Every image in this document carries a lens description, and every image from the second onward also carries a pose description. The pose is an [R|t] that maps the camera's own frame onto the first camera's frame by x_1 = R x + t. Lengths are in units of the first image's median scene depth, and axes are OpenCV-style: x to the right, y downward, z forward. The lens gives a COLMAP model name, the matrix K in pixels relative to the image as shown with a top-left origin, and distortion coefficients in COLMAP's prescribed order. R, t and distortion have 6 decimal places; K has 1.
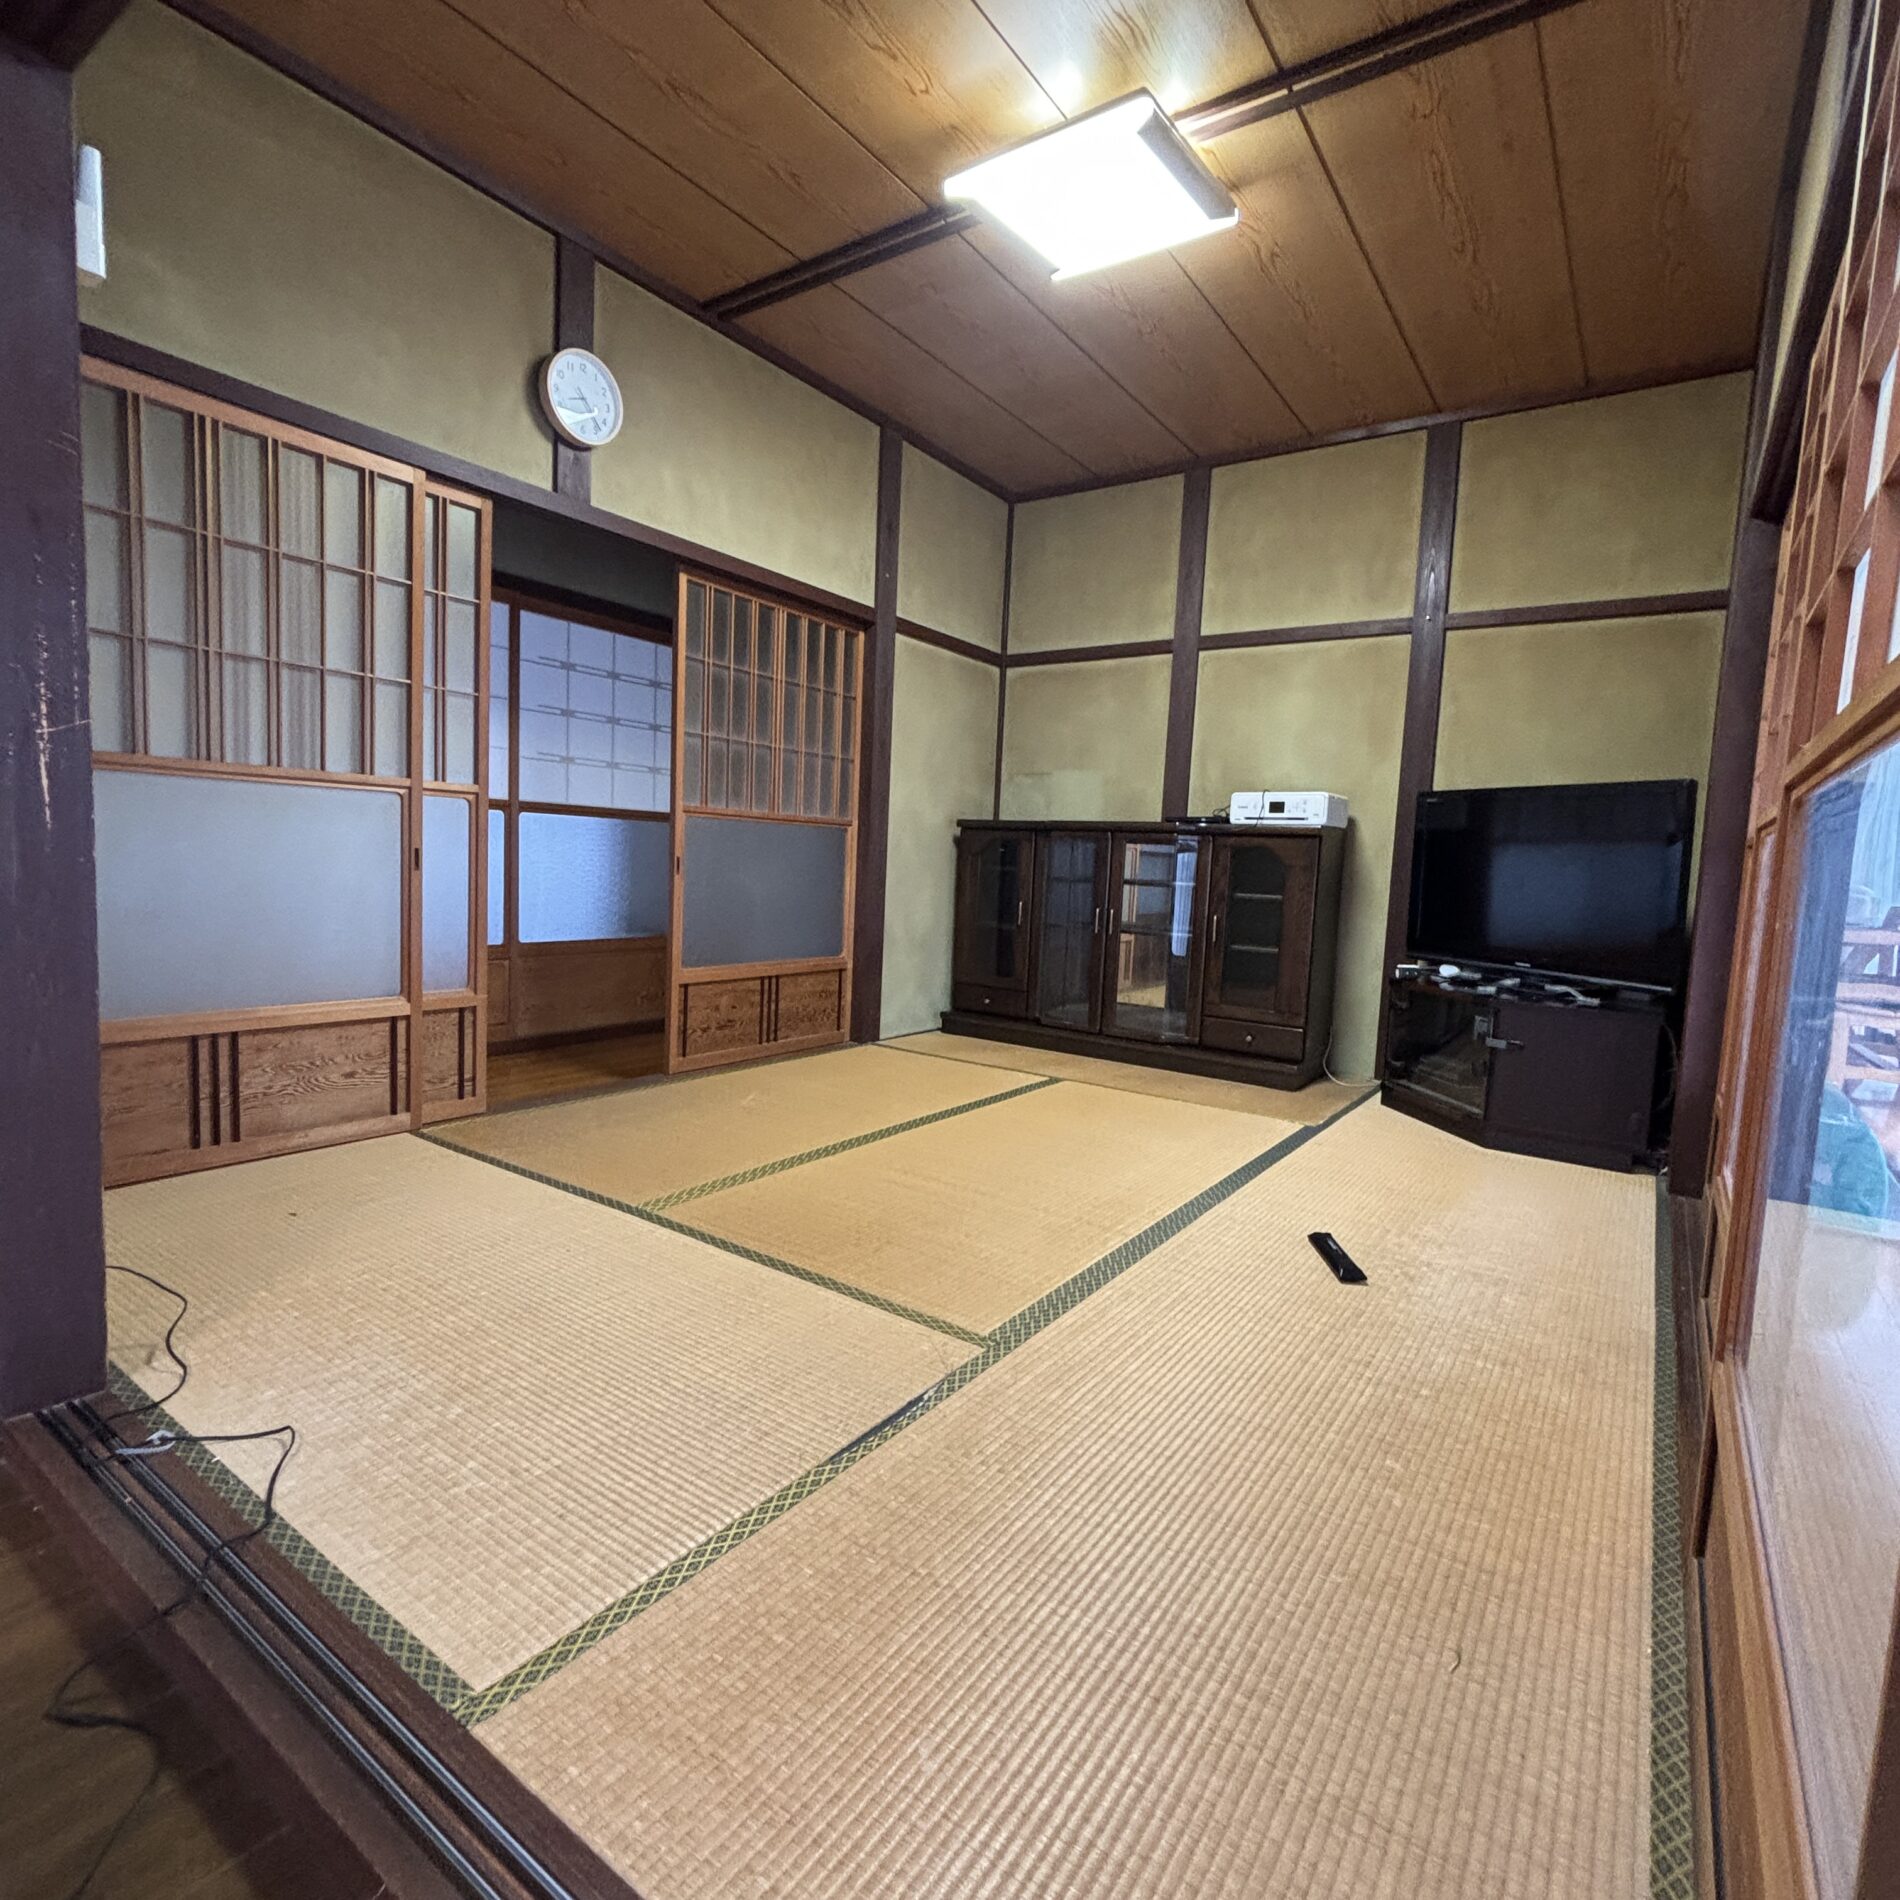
lens RADIAL K [[1010.6, 0, 955.7], [0, 1010.6, 945.1], [0, 0, 1]] dist [0.002920, -0.003079]
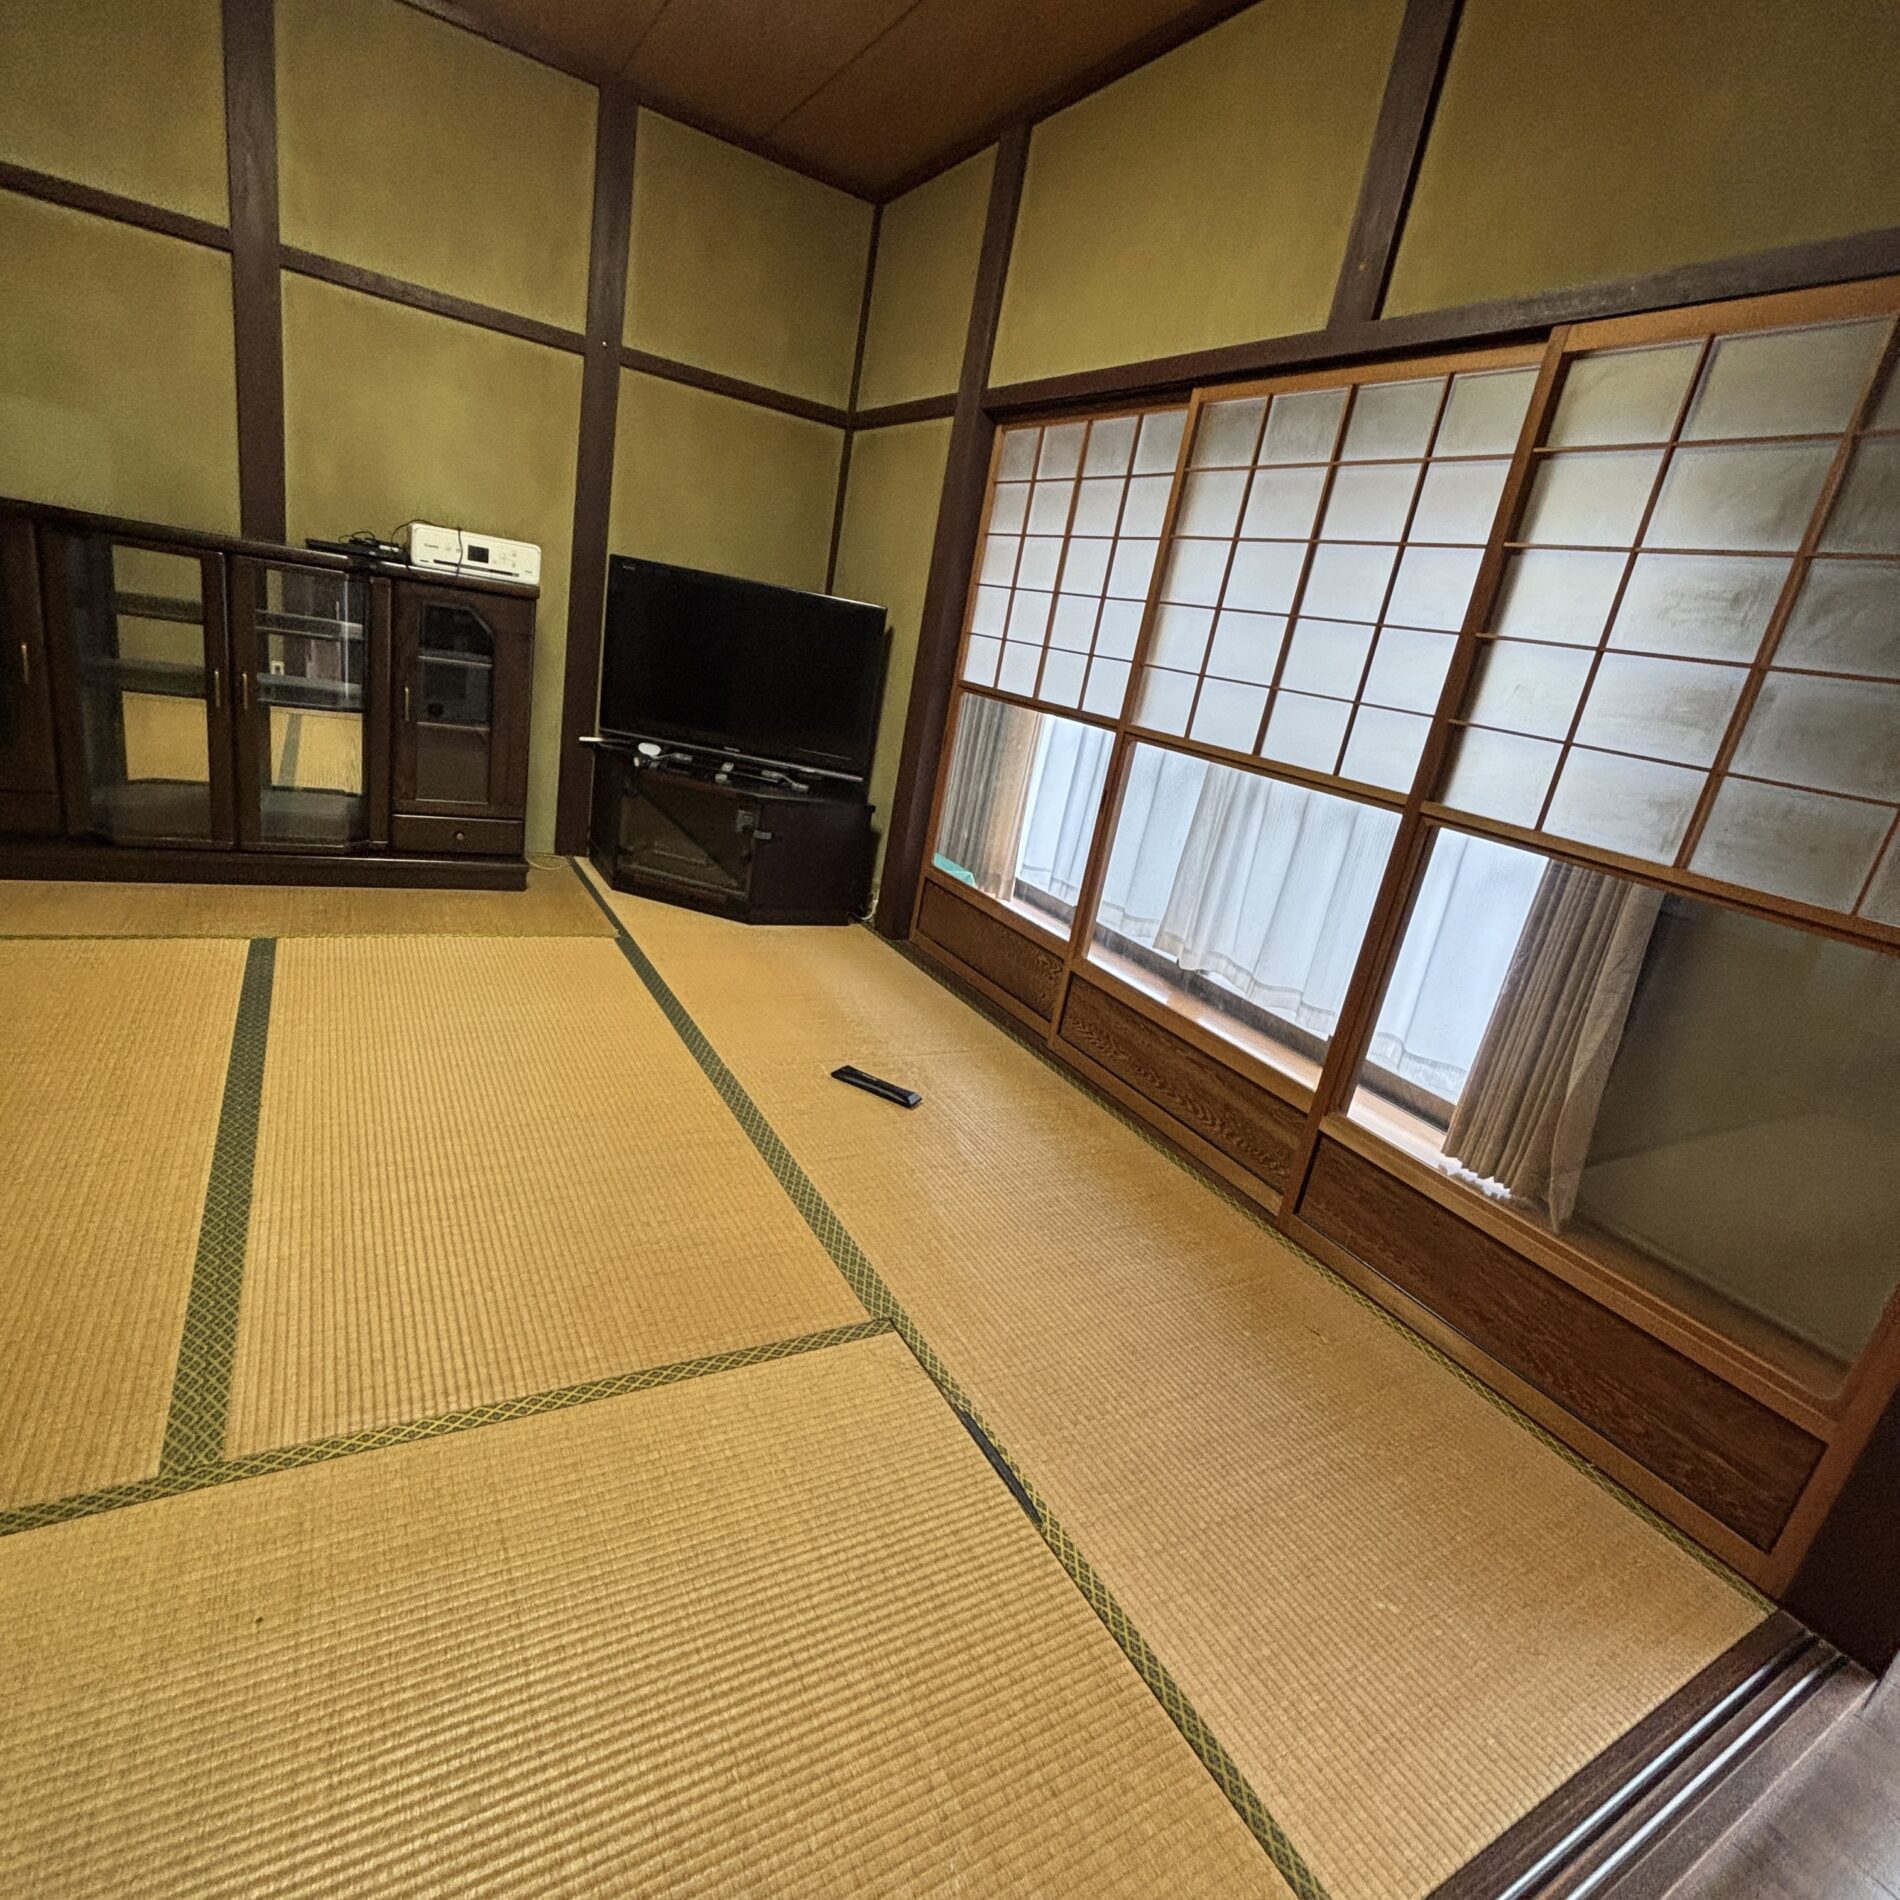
lens RADIAL K [[1010.6, 0, 955.7], [0, 1010.6, 945.1], [0, 0, 1]] dist [0.002920, -0.003079]
pose [[0.419433, -0.241046, 0.875198, -0.354186], [-0.080061, 0.950523, 0.300161, -0.128269], [-0.904249, -0.195966, 0.379383, 0.317885]]
